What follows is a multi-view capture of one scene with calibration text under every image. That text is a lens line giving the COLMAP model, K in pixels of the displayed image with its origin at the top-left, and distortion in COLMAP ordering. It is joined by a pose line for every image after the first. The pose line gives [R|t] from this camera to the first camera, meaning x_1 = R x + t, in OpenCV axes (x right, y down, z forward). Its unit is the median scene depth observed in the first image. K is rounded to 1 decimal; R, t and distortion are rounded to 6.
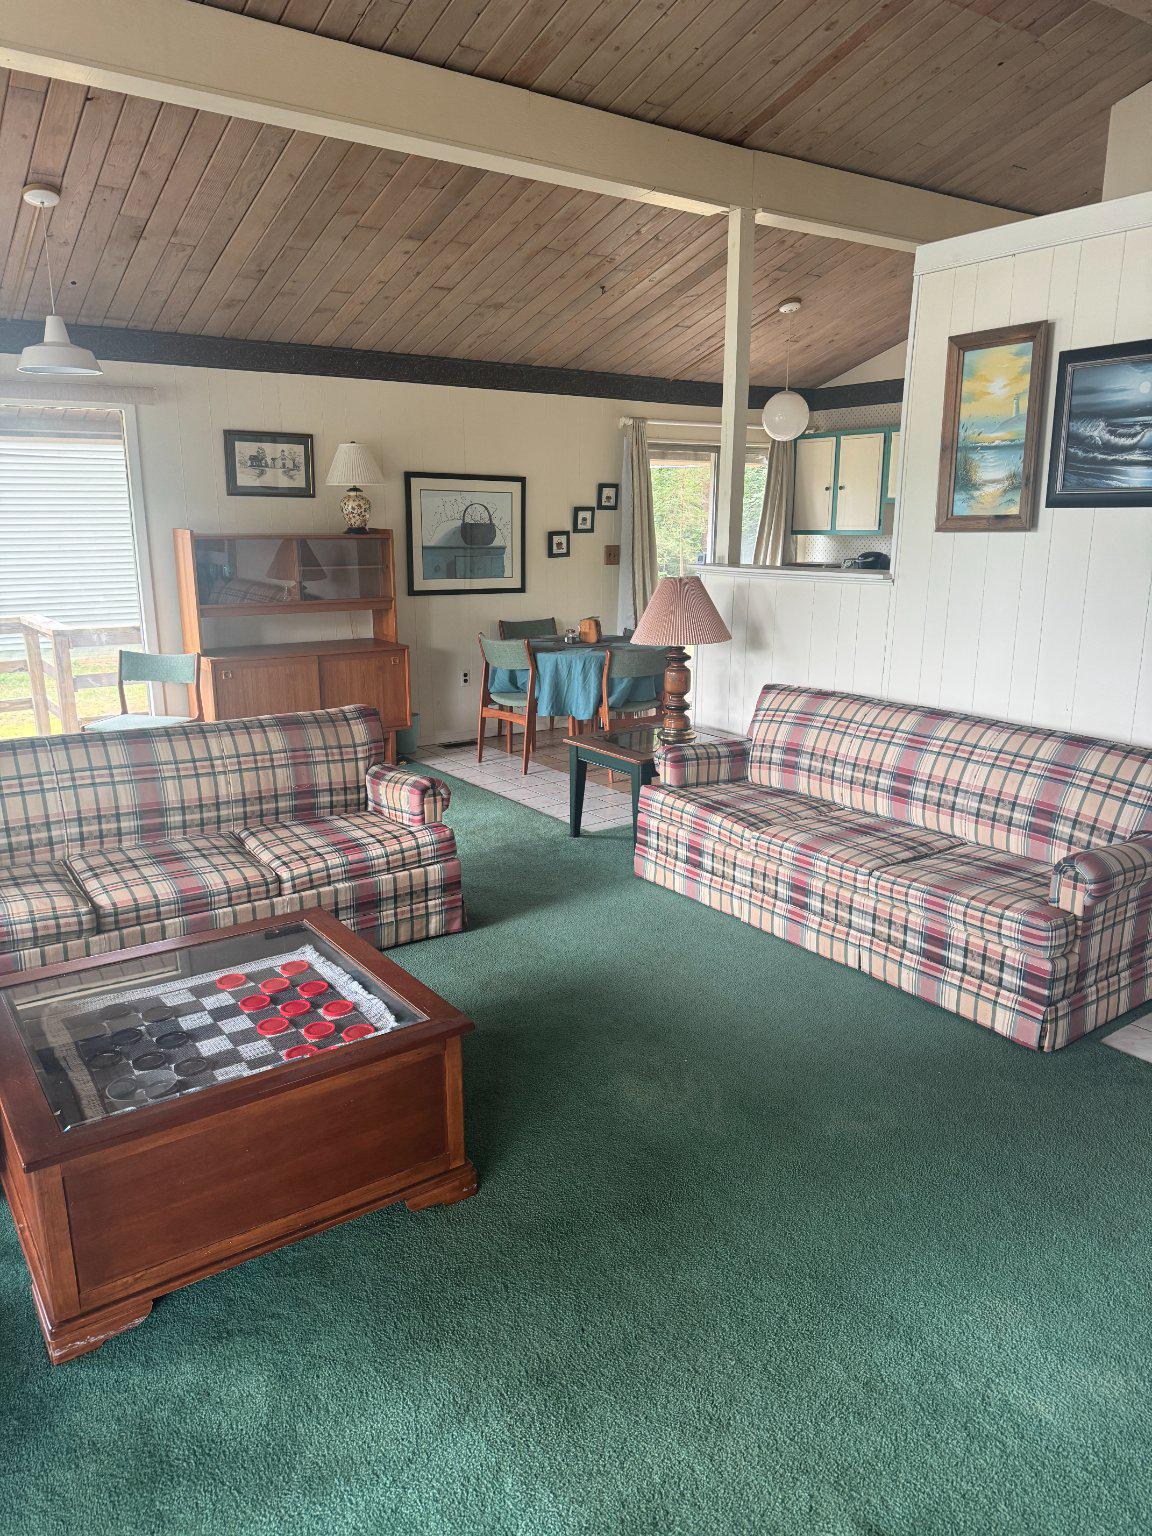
lens RADIAL K [[1082.9, 0, 576.0], [0, 1082.9, 768.0], [0, 0, 1]] dist [-0.001392, -0.002803]
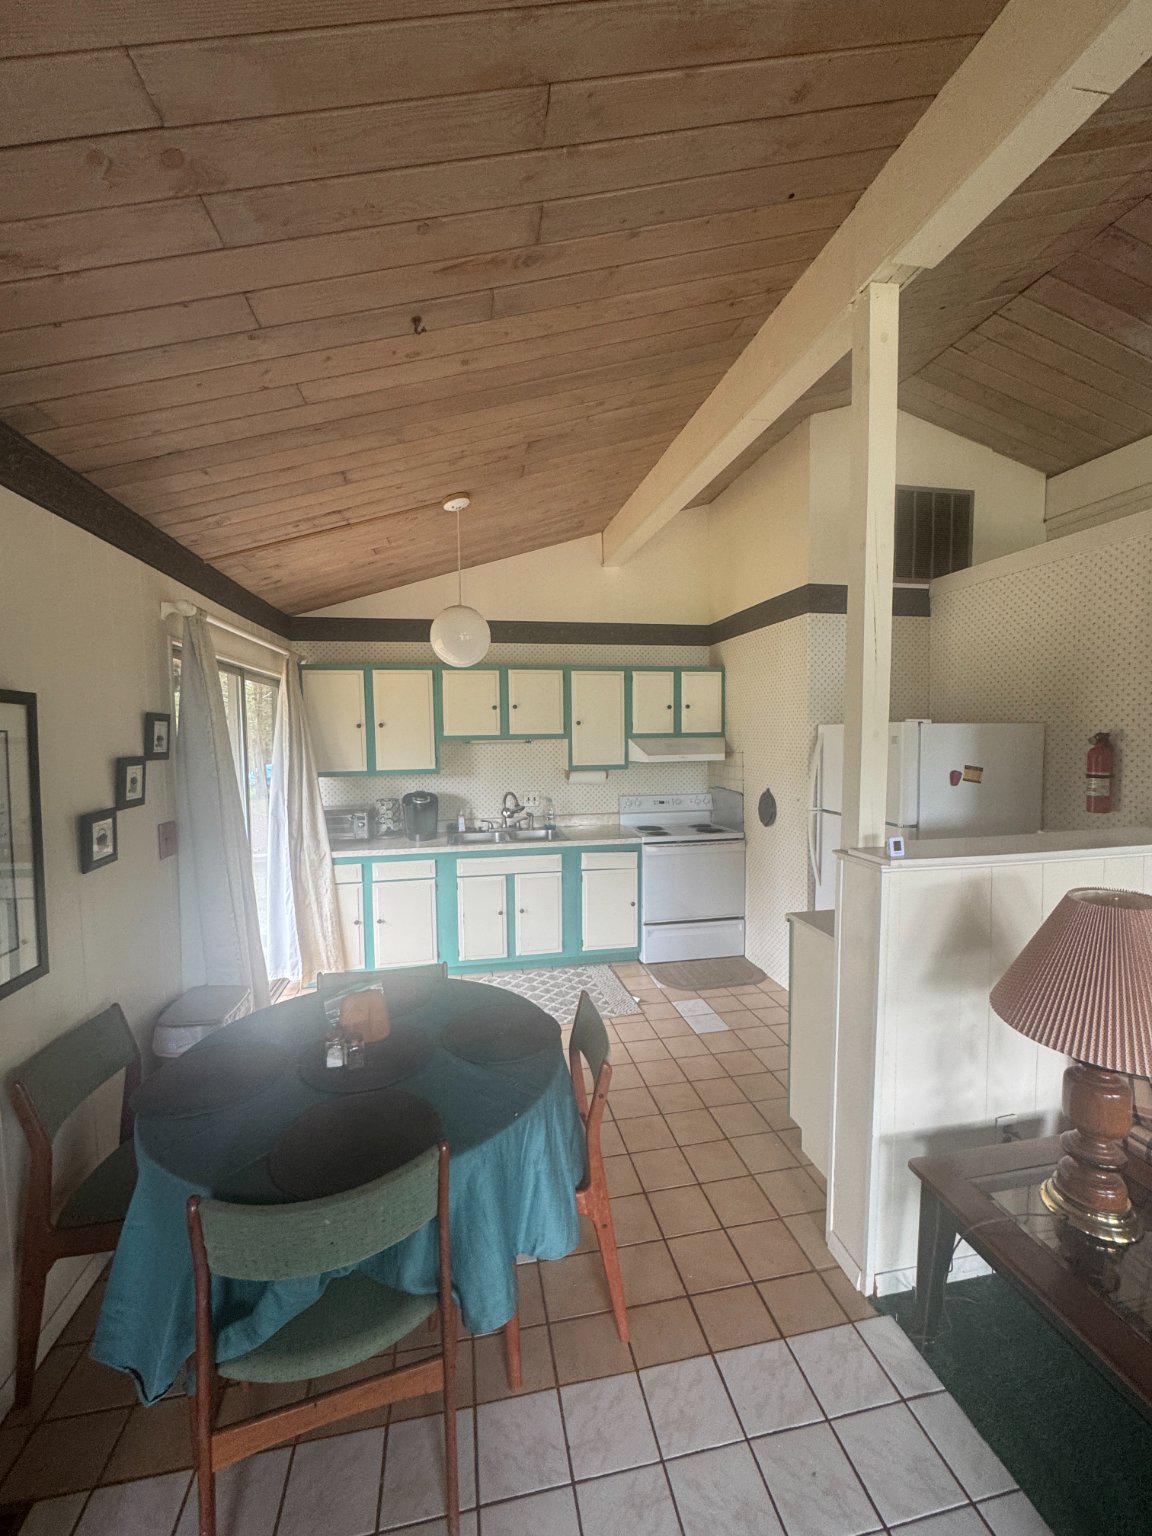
lens RADIAL K [[611.6, 0, 576.0], [0, 611.6, 768.0], [0, 0, 1]] dist [-0.001119, -0.000072]
pose [[0.417847, -0.054200, 0.906899, -0.165695], [0.220919, 0.974319, -0.043558, -0.177823], [-0.881248, 0.218552, 0.419090, 0.697389]]
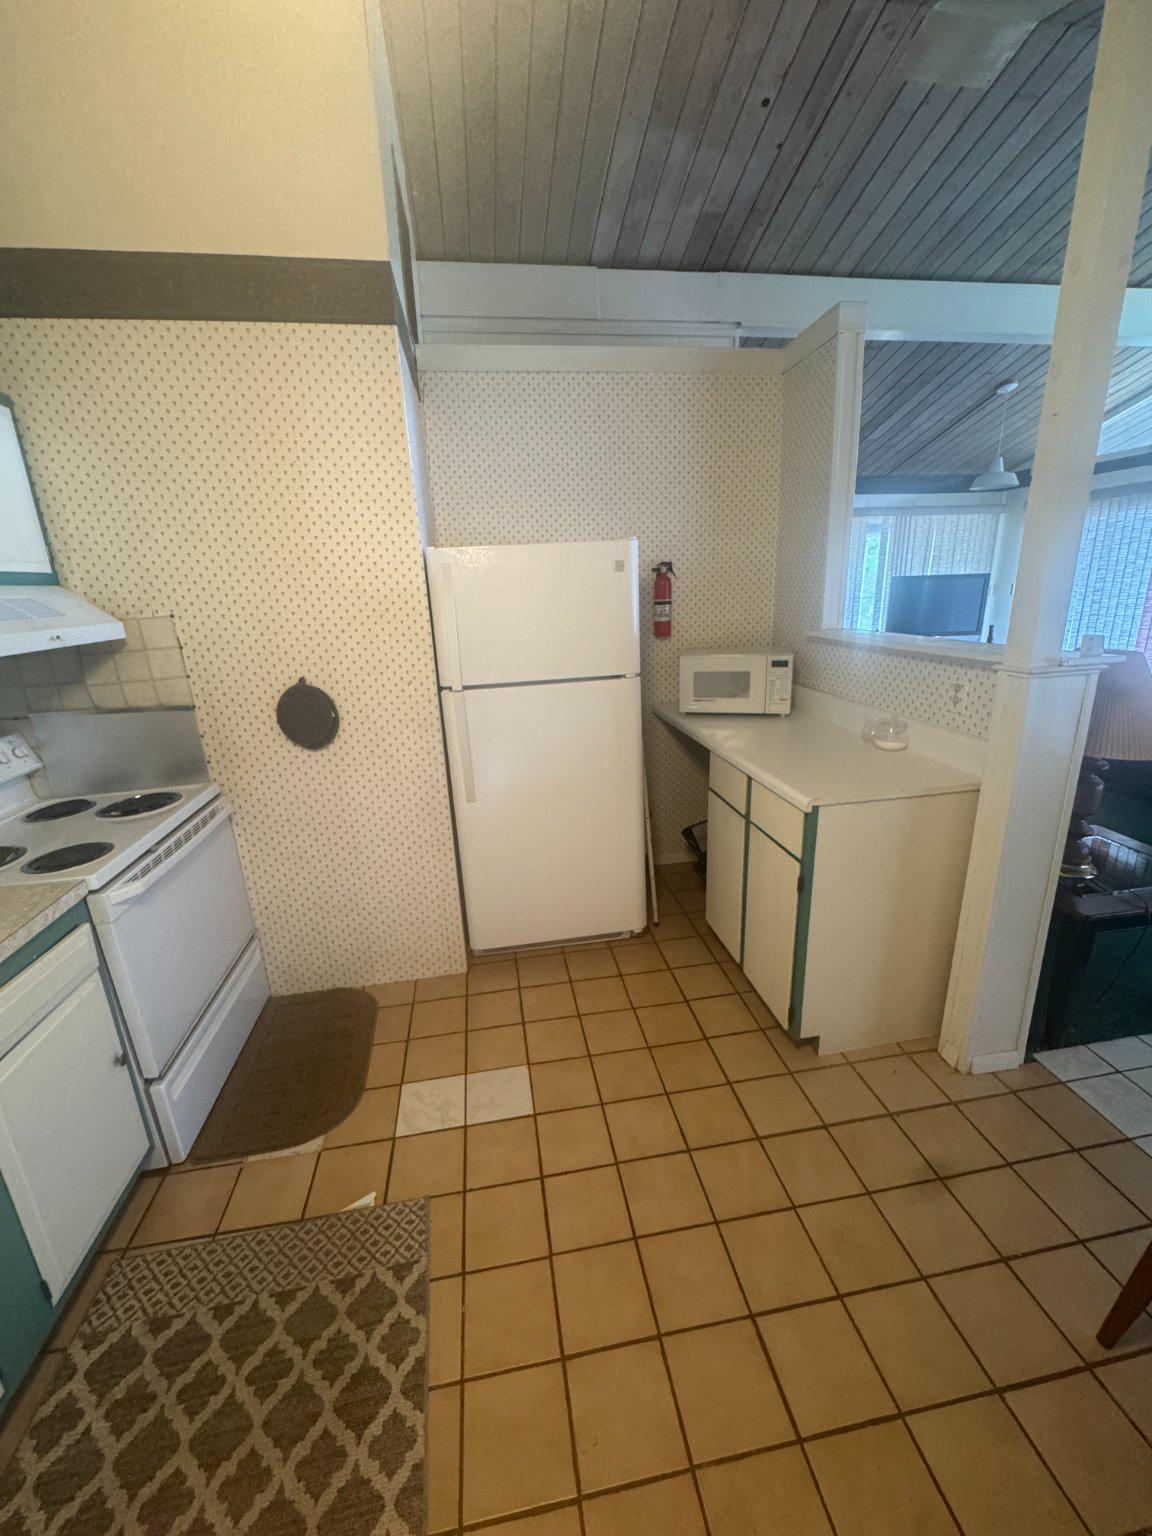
lens RADIAL K [[611.6, 0, 576.0], [0, 611.6, 768.0], [0, 0, 1]] dist [-0.001119, -0.000072]
pose [[-0.893675, -0.091227, 0.439343, 0.192655], [0.142483, 0.870748, 0.470633, -0.232915], [-0.425491, 0.483192, -0.765168, 0.997941]]
